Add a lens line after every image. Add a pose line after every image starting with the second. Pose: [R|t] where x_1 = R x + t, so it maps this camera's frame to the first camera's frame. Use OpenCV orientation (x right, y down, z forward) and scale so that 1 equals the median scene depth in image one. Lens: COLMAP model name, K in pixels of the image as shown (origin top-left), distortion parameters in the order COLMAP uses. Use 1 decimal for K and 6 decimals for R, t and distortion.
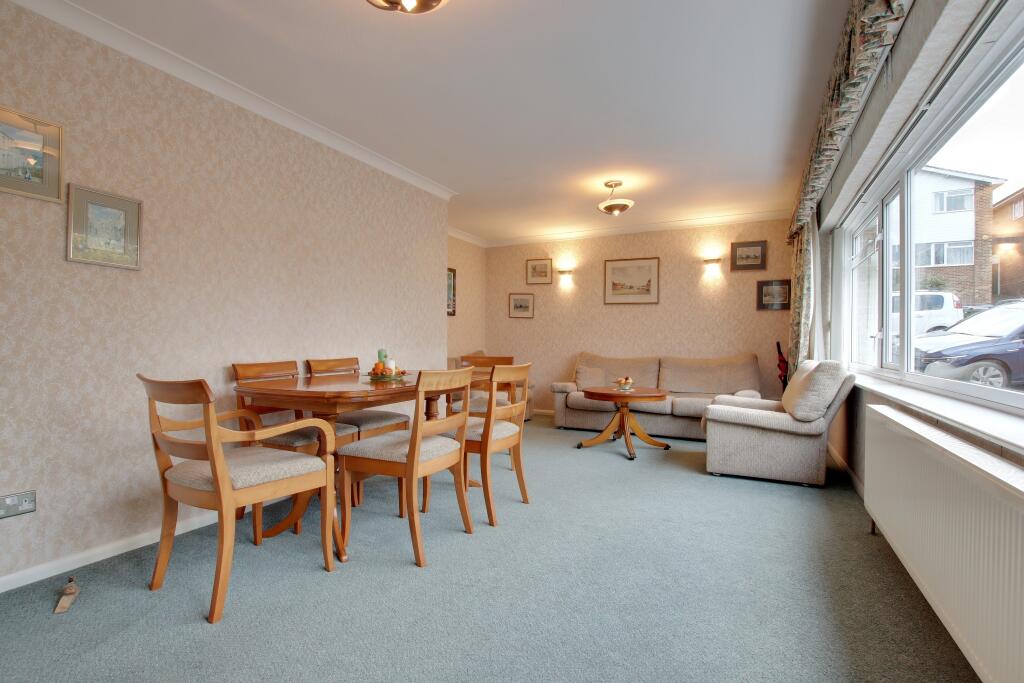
lens RADIAL K [[479.9, 0, 512.3], [0, 479.9, 341.8], [0, 0, 1]] dist [-0.030887, -0.000009]
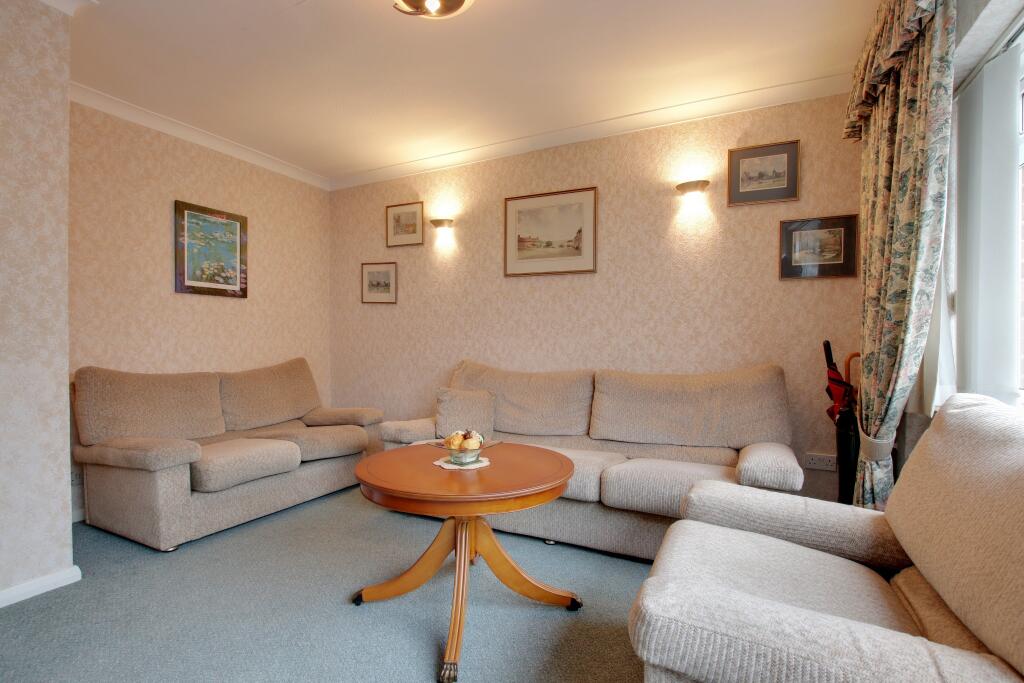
lens RADIAL K [[479.9, 0, 510.4], [0, 479.9, 344.3], [0, 0, 1]] dist [-0.030887, -0.000009]
pose [[0.999936, -0.002595, 0.011024, 0.203624], [0.002586, 0.999996, 0.000778, 0.001950], [-0.011026, -0.000750, 0.999939, 0.458825]]
